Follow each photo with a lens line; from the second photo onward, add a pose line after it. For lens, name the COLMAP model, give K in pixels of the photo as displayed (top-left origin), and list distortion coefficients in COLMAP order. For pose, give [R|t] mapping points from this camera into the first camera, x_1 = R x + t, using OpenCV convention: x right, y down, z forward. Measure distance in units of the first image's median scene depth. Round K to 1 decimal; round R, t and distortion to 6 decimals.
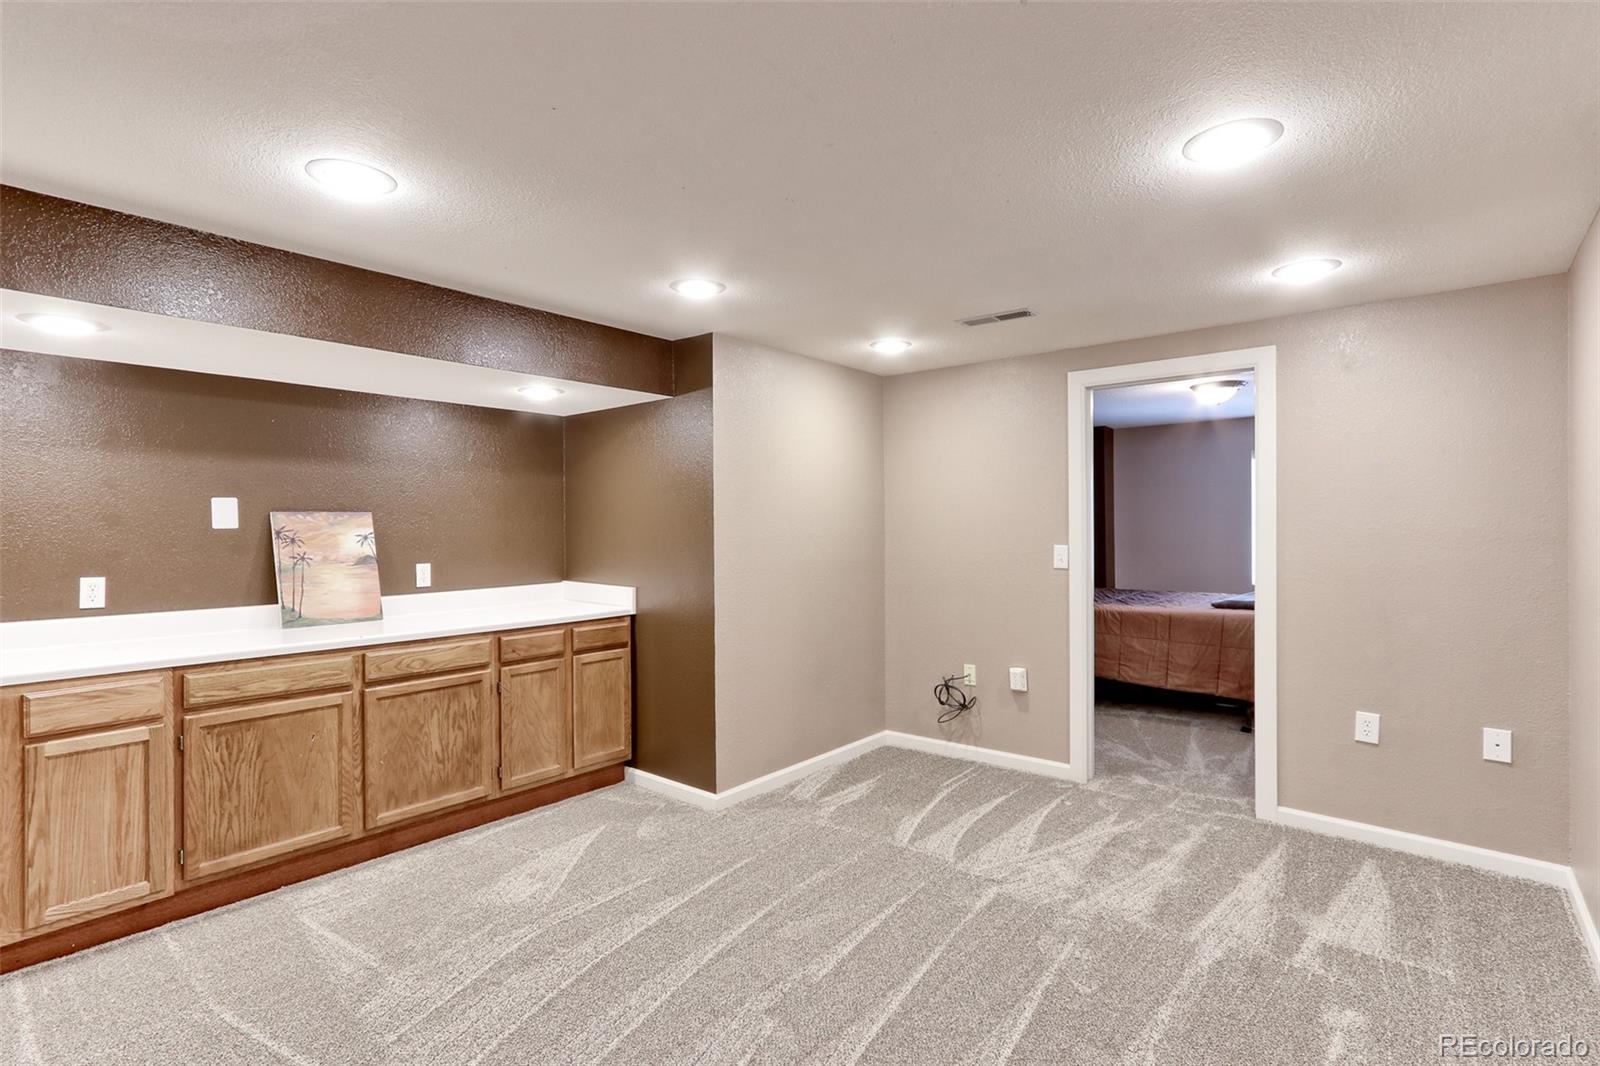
lens RADIAL K [[763.0, 0, 803.8], [0, 763.0, 528.2], [0, 0, 1]] dist [-0.002483, 0.001054]
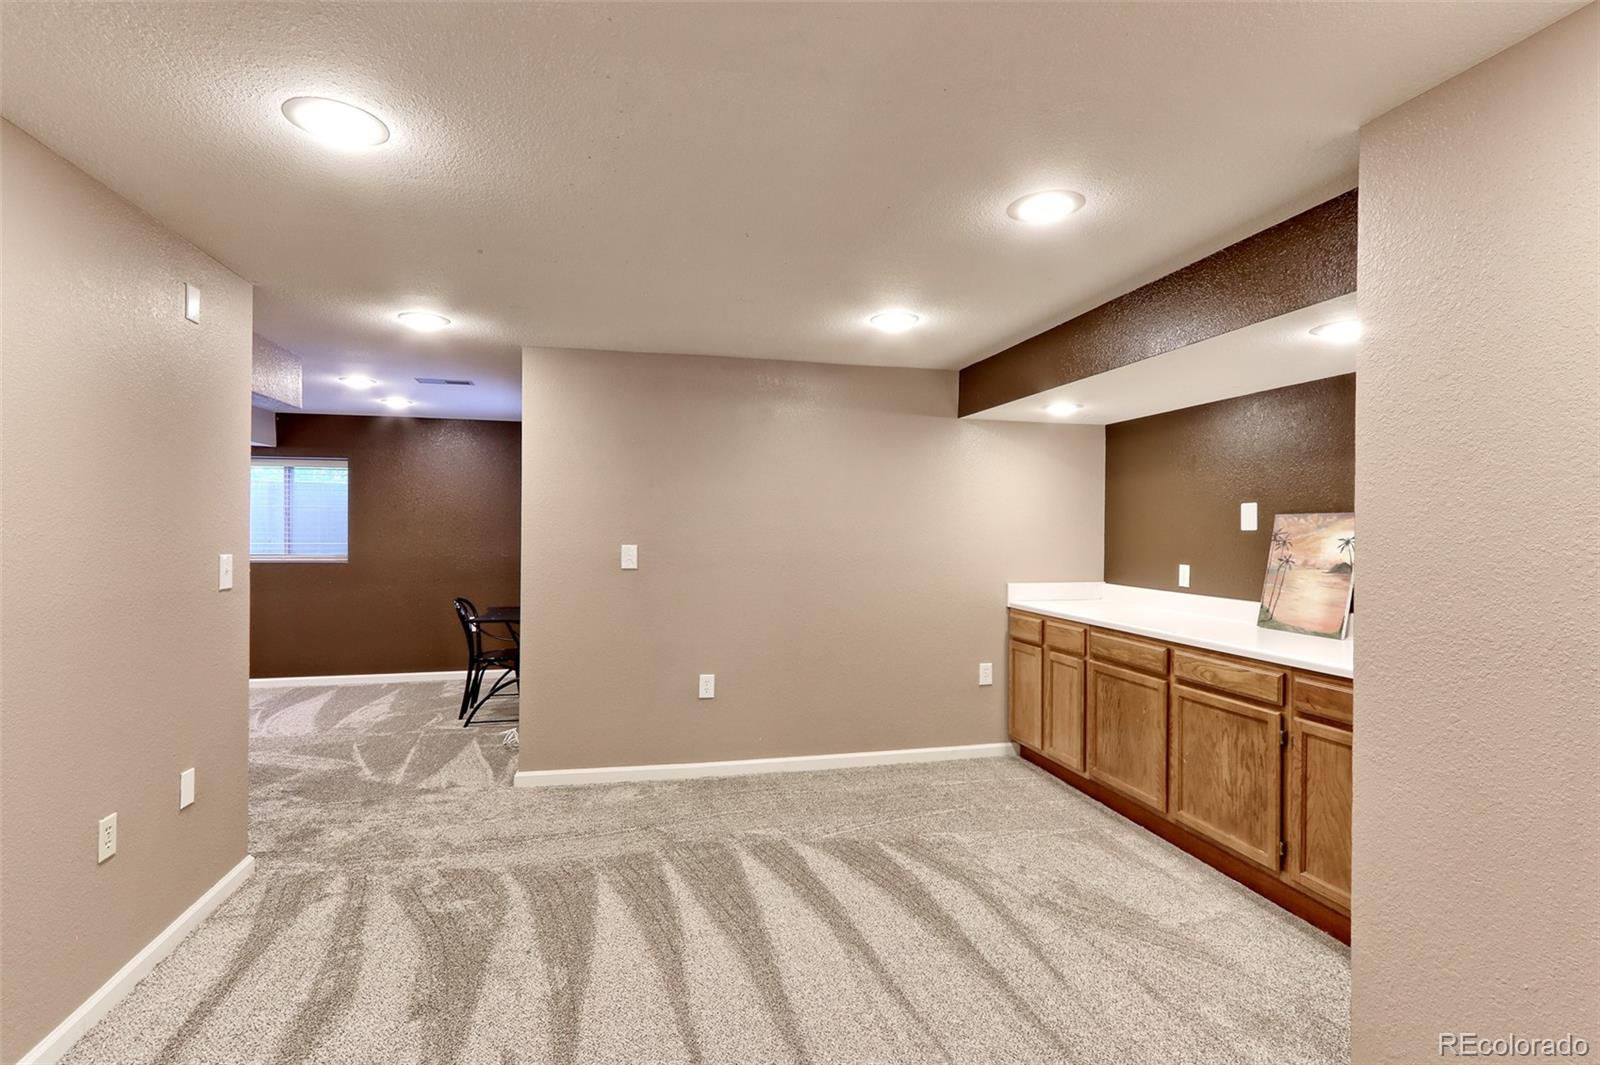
lens RADIAL K [[763.0, 0, 800.6], [0, 763.0, 531.0], [0, 0, 1]] dist [-0.002483, 0.001054]
pose [[-0.607593, 0.000859, -0.794248, 0.520640], [-0.006780, 0.999957, 0.006269, -0.001451], [0.794220, 0.009194, -0.607561, 1.122526]]
